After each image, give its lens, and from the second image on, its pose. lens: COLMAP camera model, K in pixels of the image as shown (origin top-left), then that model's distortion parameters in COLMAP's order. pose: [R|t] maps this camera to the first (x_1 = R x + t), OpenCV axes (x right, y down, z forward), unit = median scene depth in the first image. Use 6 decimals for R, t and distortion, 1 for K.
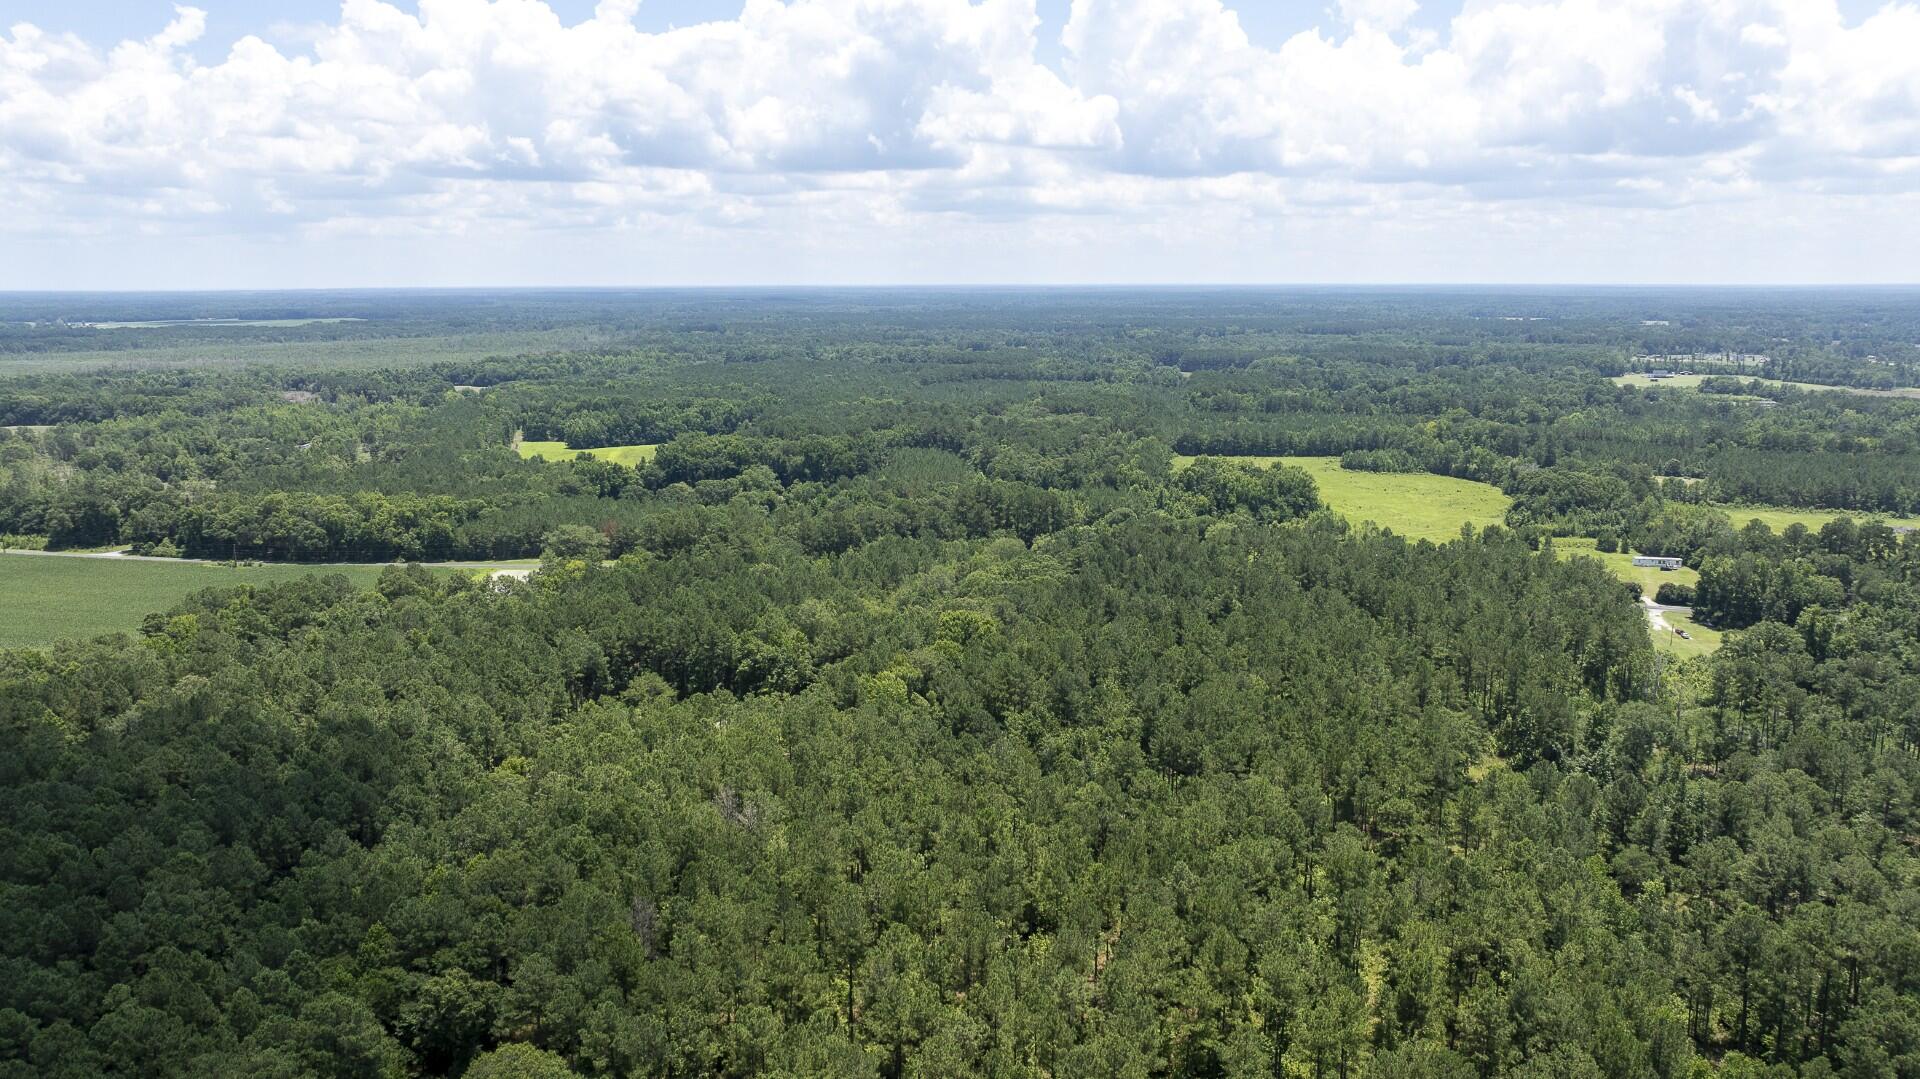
lens RADIAL K [[1334.6, 0, 963.5], [0, 1334.6, 538.1], [0, 0, 1]] dist [-0.044353, 0.035290]
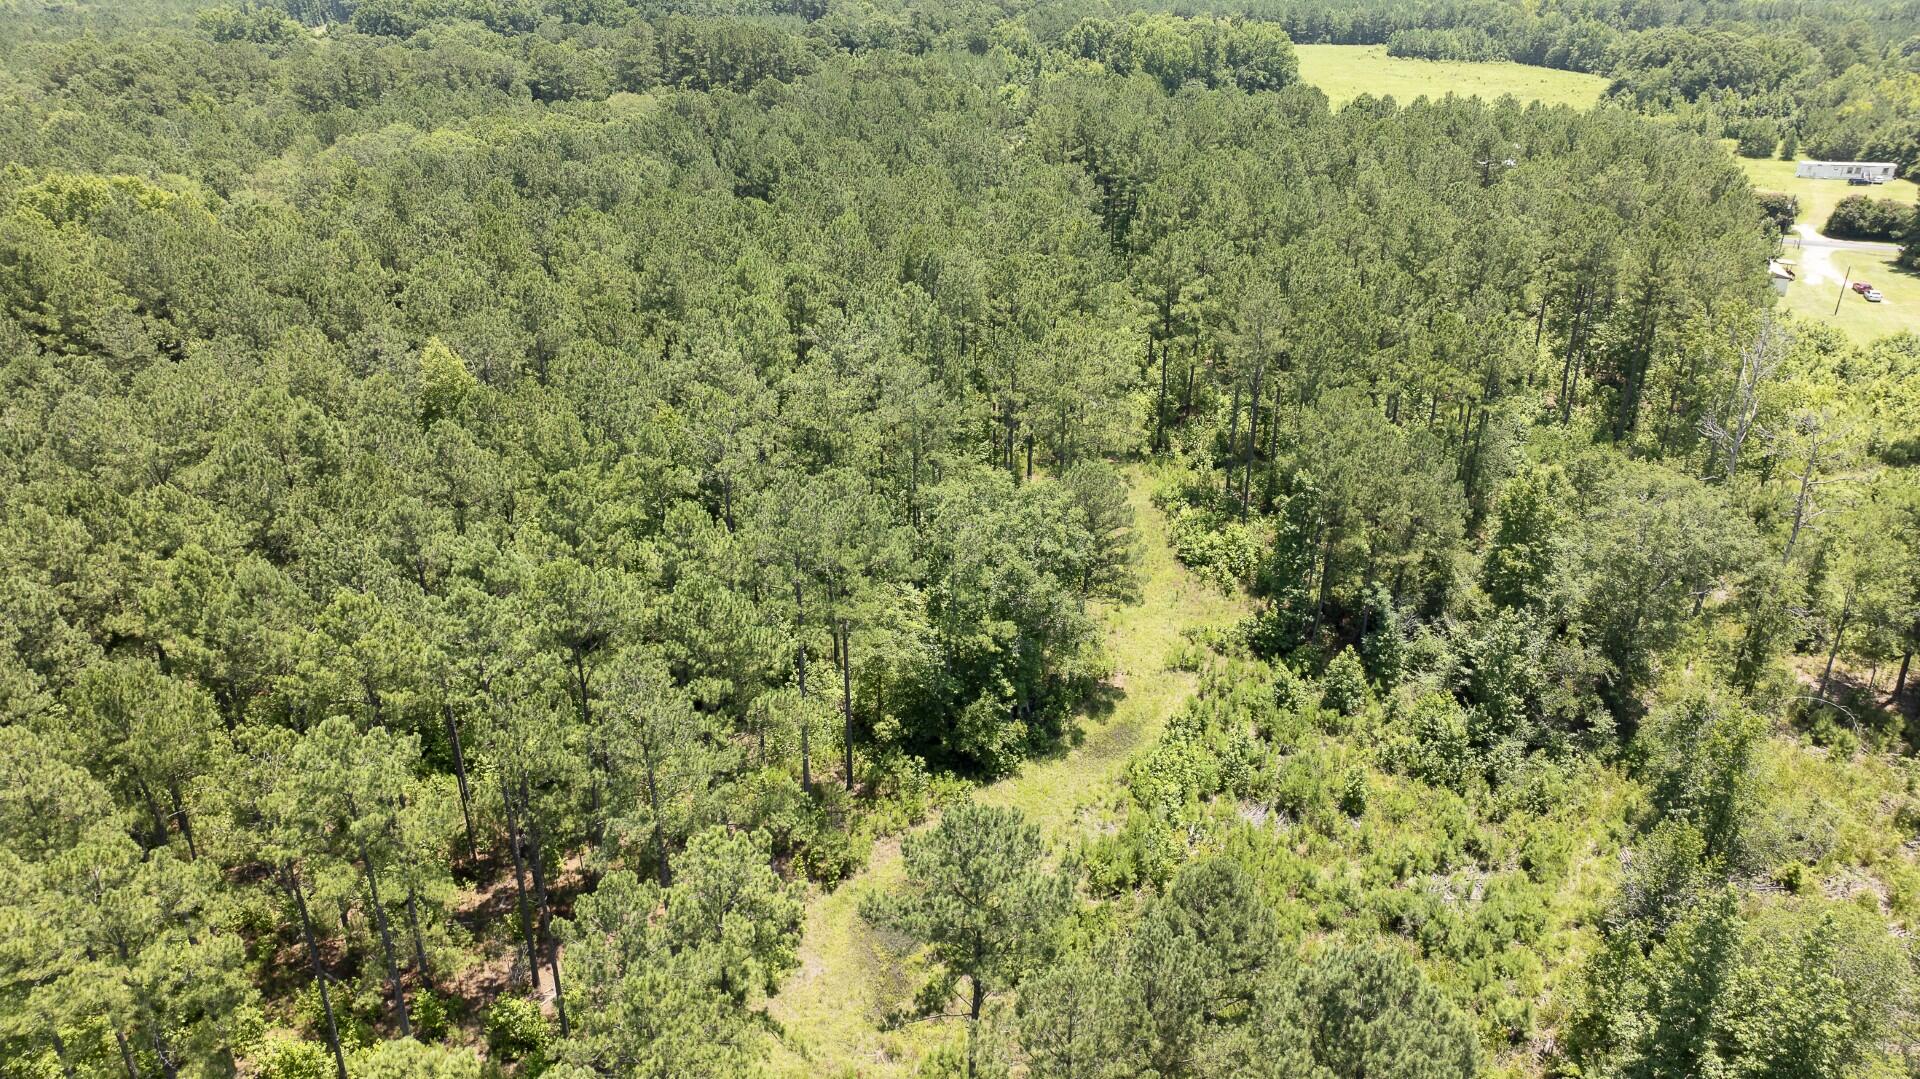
lens RADIAL K [[1334.6, 0, 968.1], [0, 1334.6, 529.0], [0, 0, 1]] dist [-0.044353, 0.035290]
pose [[0.994099, 0.056192, -0.092790, 0.259024], [-0.032616, 0.970627, 0.238368, 0.047439], [0.103458, -0.233935, 0.966732, 0.468392]]
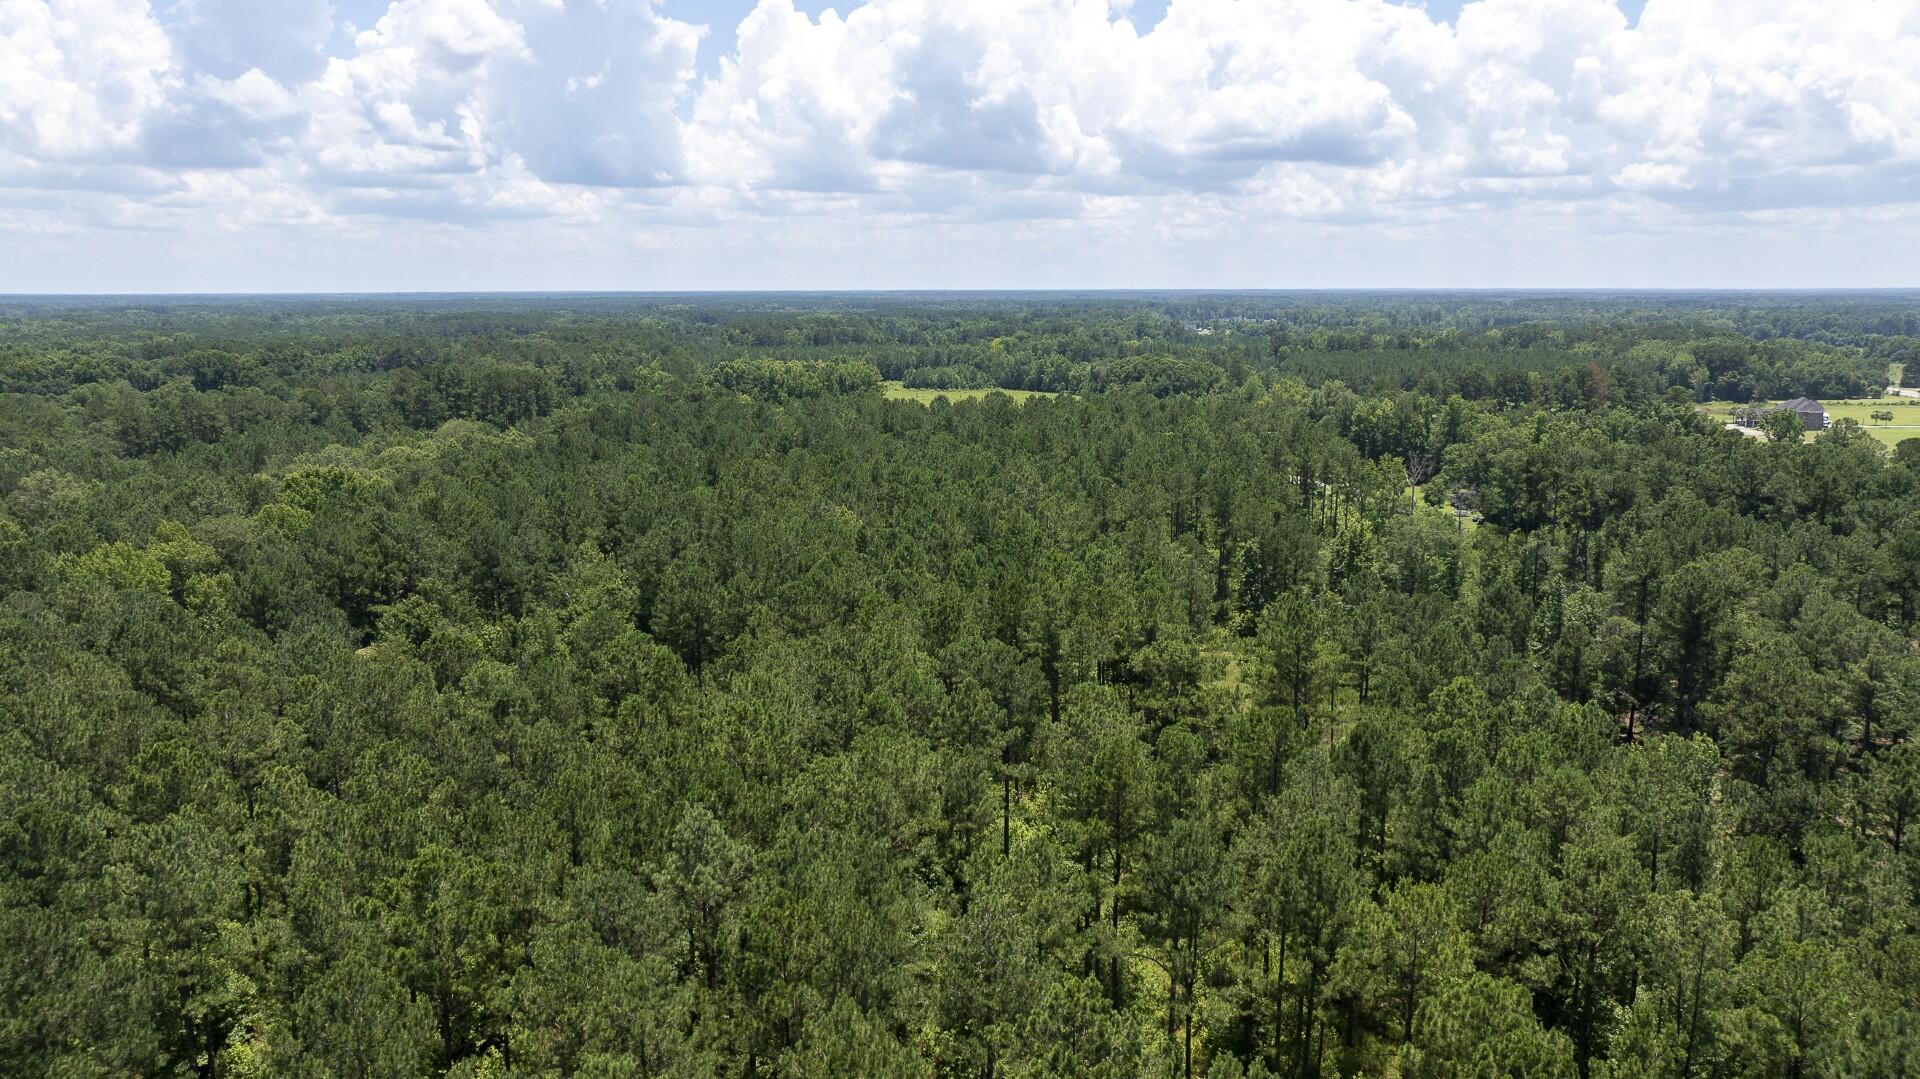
lens RADIAL K [[1334.6, 0, 975.6], [0, 1334.6, 533.1], [0, 0, 1]] dist [-0.044353, 0.035290]
pose [[0.940455, -0.058771, 0.334800, 0.052296], [0.062166, 0.998066, 0.000578, 0.076724], [-0.334186, 0.020270, 0.942289, 0.284229]]
